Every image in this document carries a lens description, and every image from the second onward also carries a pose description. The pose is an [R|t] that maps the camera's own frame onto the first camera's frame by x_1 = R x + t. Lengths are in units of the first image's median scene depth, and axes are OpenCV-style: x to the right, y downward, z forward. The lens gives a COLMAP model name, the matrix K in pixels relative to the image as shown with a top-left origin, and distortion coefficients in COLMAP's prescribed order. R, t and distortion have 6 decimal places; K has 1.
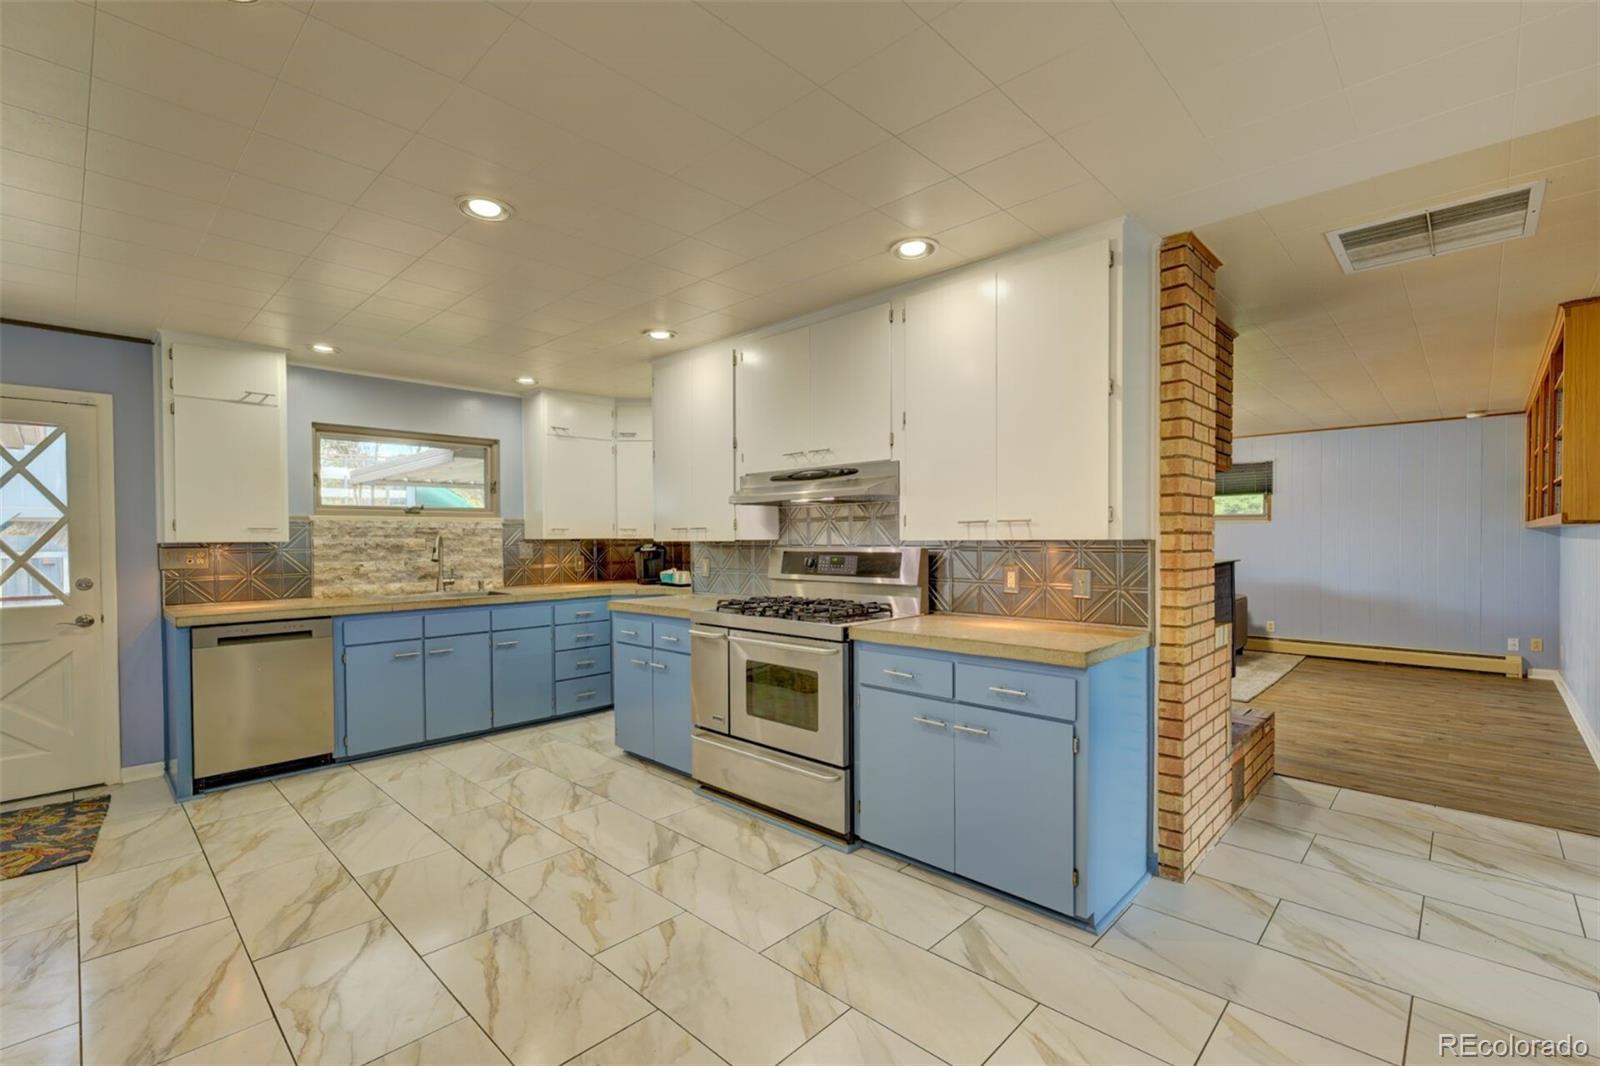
lens RADIAL K [[688.6, 0, 809.7], [0, 688.6, 548.2], [0, 0, 1]] dist [0.001368, -0.000333]
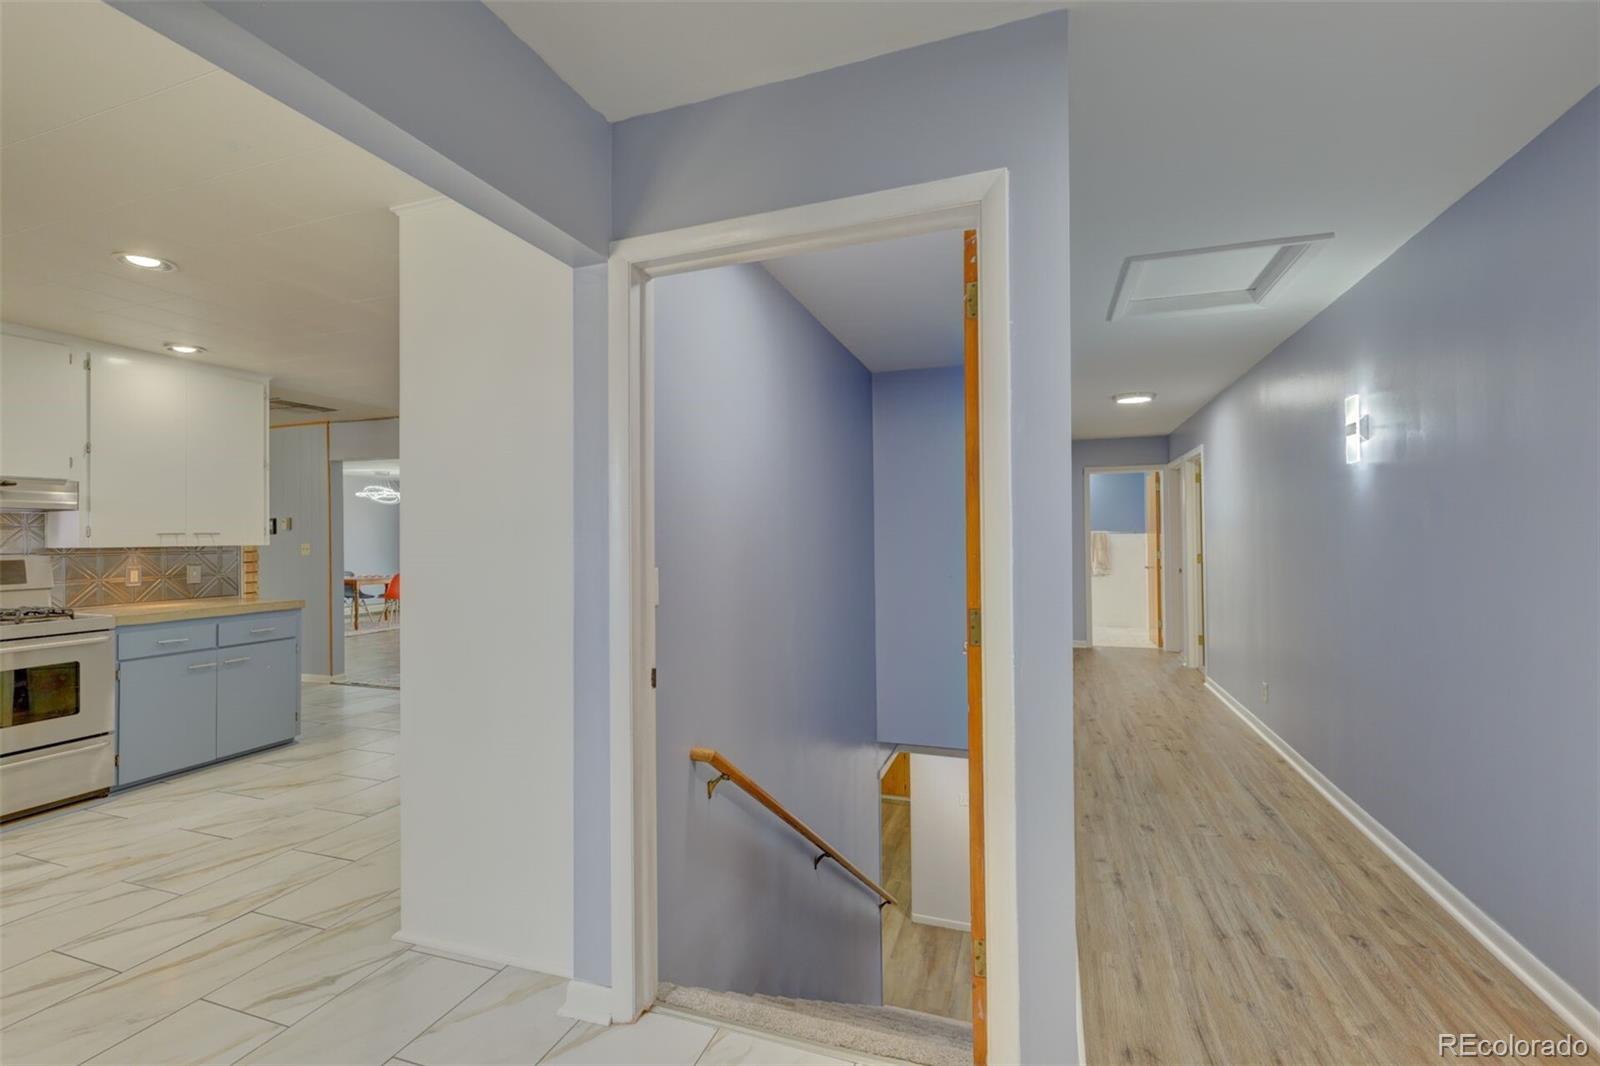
lens RADIAL K [[688.6, 0, 788.9], [0, 688.6, 535.6], [0, 0, 1]] dist [0.001368, -0.000333]
pose [[-0.397511, 0.014188, 0.917488, -1.119086], [0.012843, 0.999869, -0.009898, -0.001685], [-0.917508, 0.007848, -0.397641, 0.272687]]
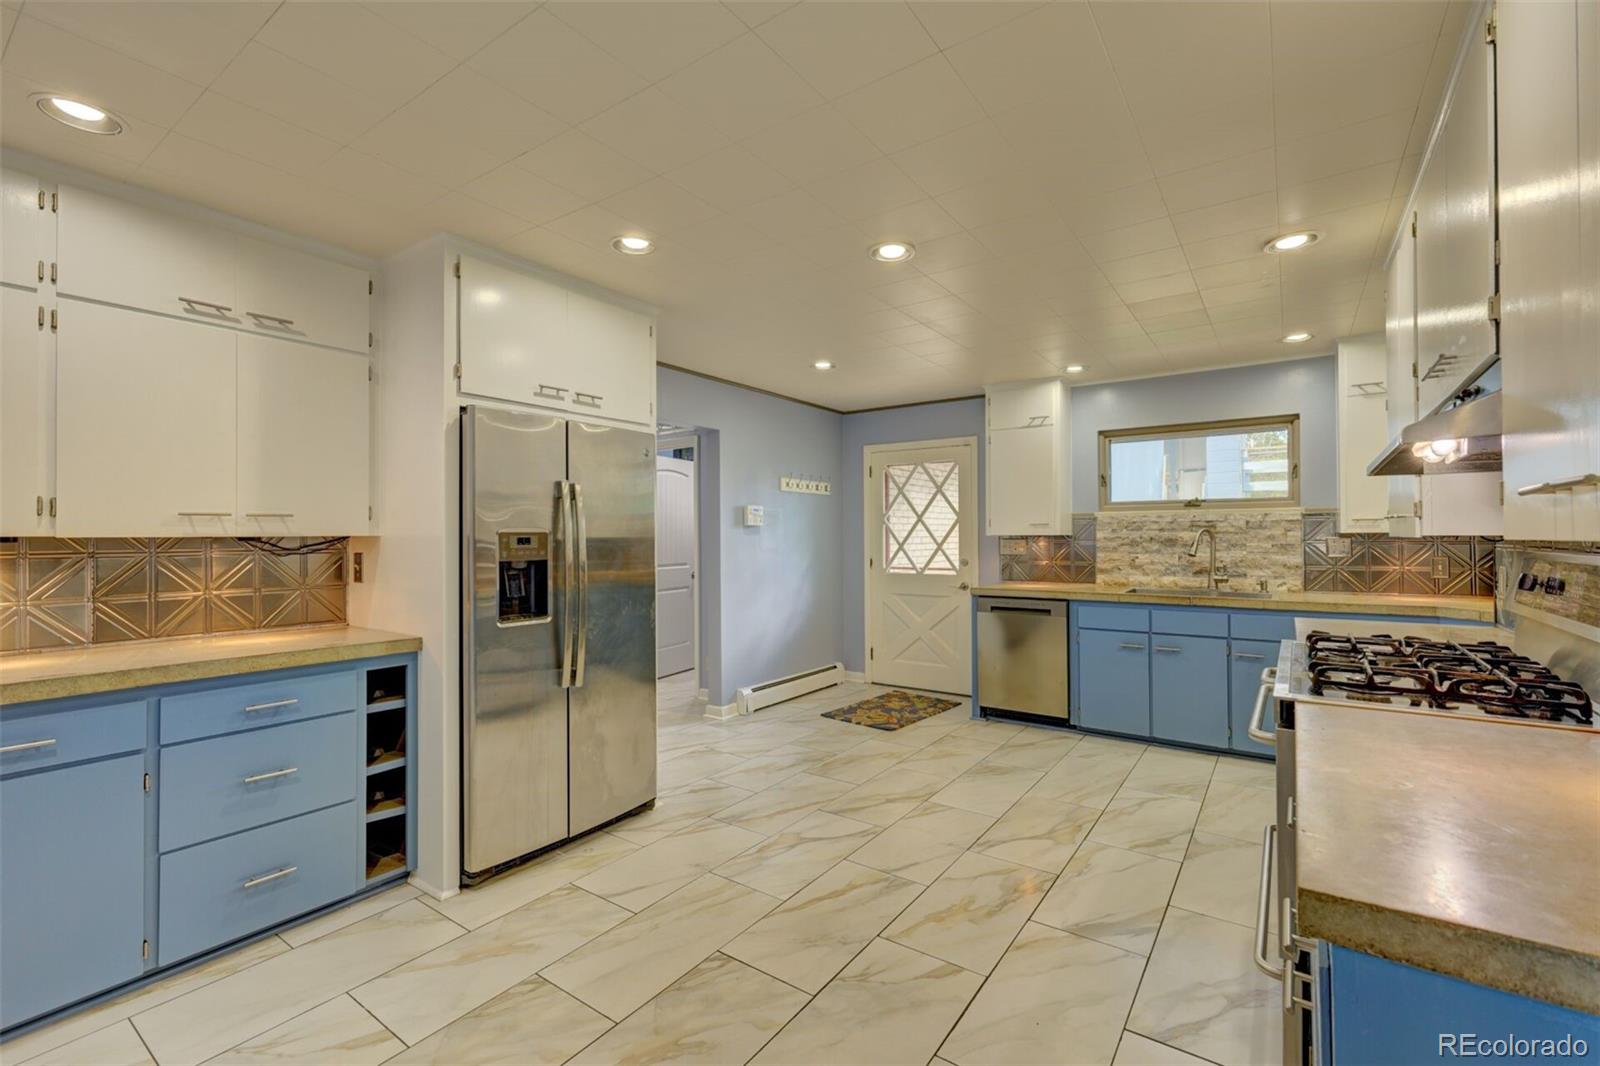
lens RADIAL K [[688.6, 0, 811.9], [0, 688.6, 531.5], [0, 0, 1]] dist [0.001368, -0.000333]
pose [[0.155792, -0.000503, -0.987790, 0.375962], [-0.010425, 0.999943, -0.002153, -0.008833], [0.987735, 0.010633, 0.155777, 0.393562]]
